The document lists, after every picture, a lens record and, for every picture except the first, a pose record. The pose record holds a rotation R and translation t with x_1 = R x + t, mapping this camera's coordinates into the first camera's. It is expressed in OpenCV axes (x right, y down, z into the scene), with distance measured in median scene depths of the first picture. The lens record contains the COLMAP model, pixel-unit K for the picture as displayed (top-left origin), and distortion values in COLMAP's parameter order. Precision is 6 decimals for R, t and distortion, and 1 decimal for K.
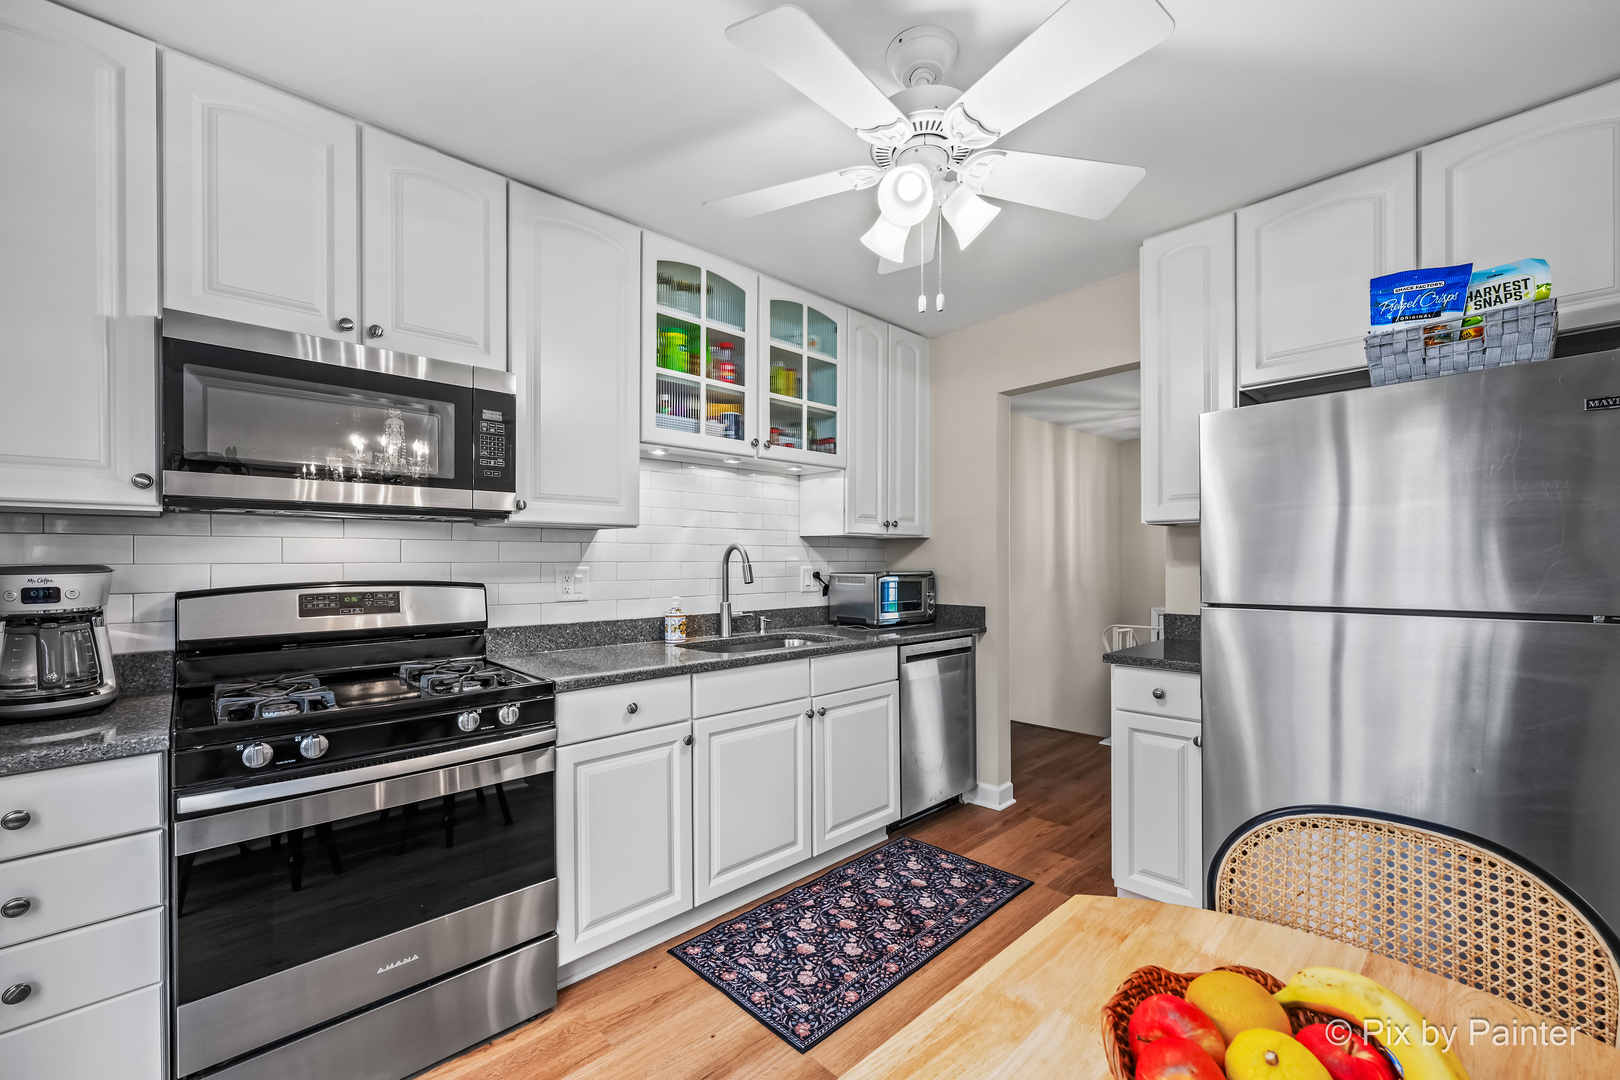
lens RADIAL K [[654.0, 0, 812.6], [0, 654.0, 556.1], [0, 0, 1]] dist [0.001269, -0.000116]
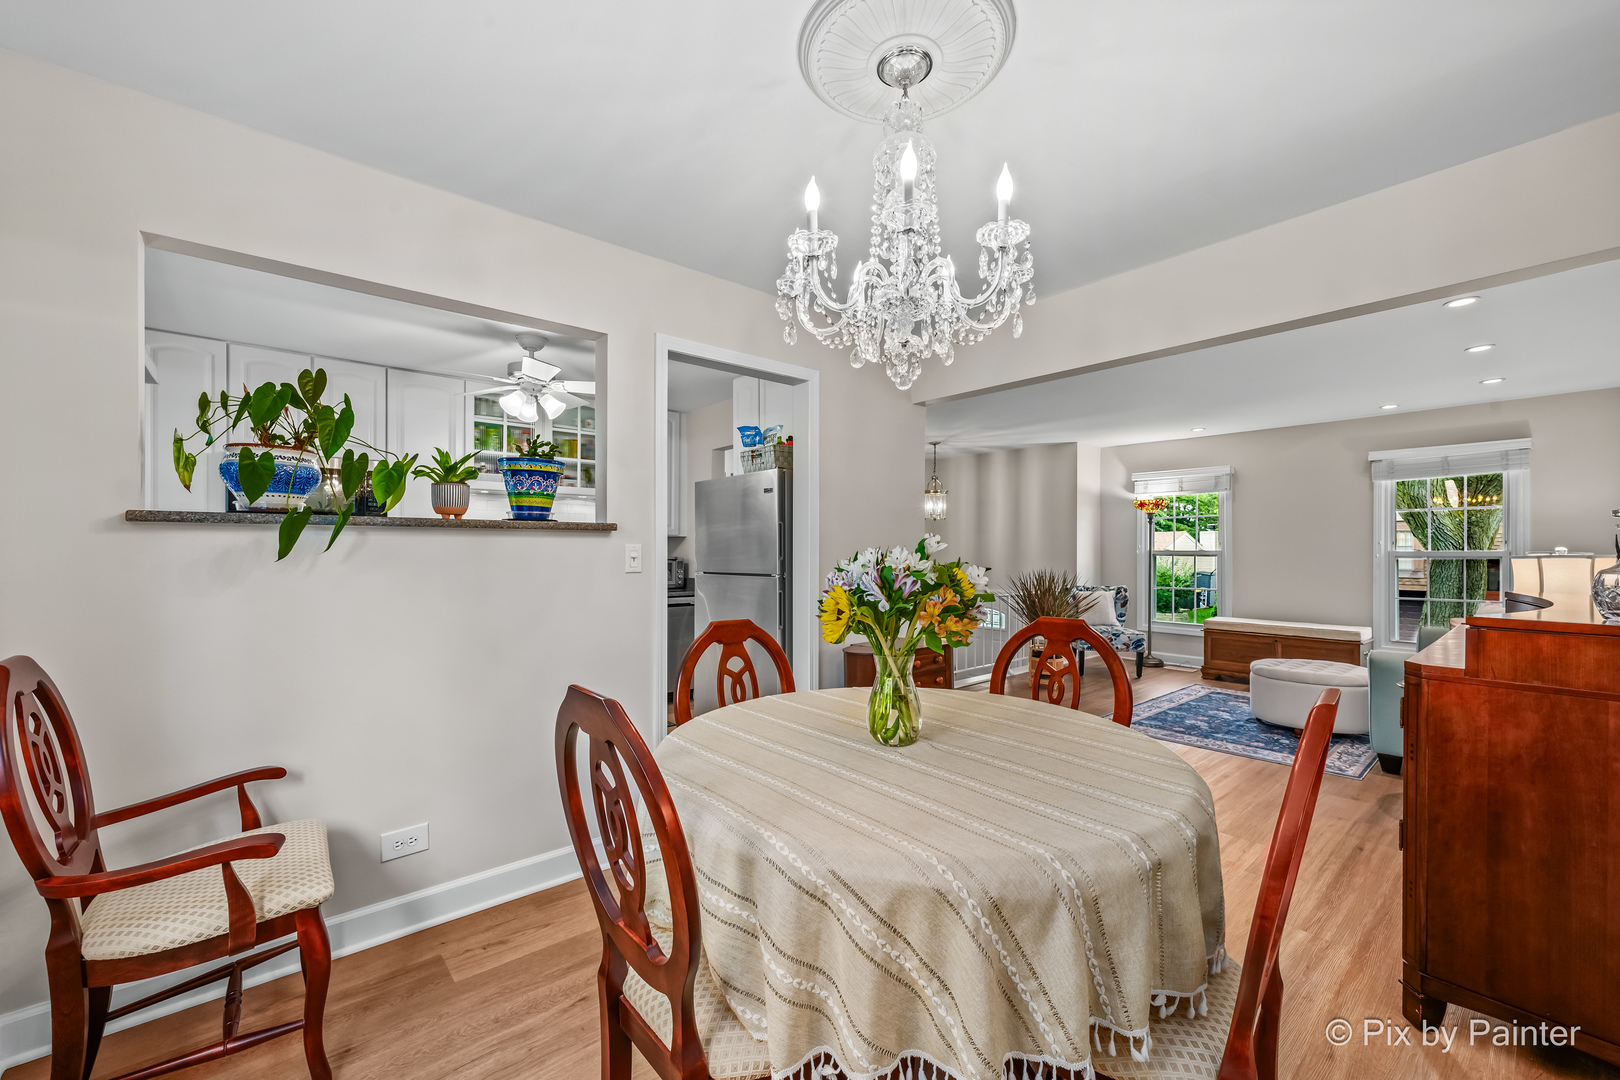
lens RADIAL K [[654.0, 0, 808.5], [0, 654.0, 541.1], [0, 0, 1]] dist [0.001269, -0.000116]
pose [[0.996847, 0.003840, -0.079251, 1.297003], [-0.003277, 0.999968, 0.007239, -0.057107], [0.079276, -0.006957, 0.996828, -1.210119]]
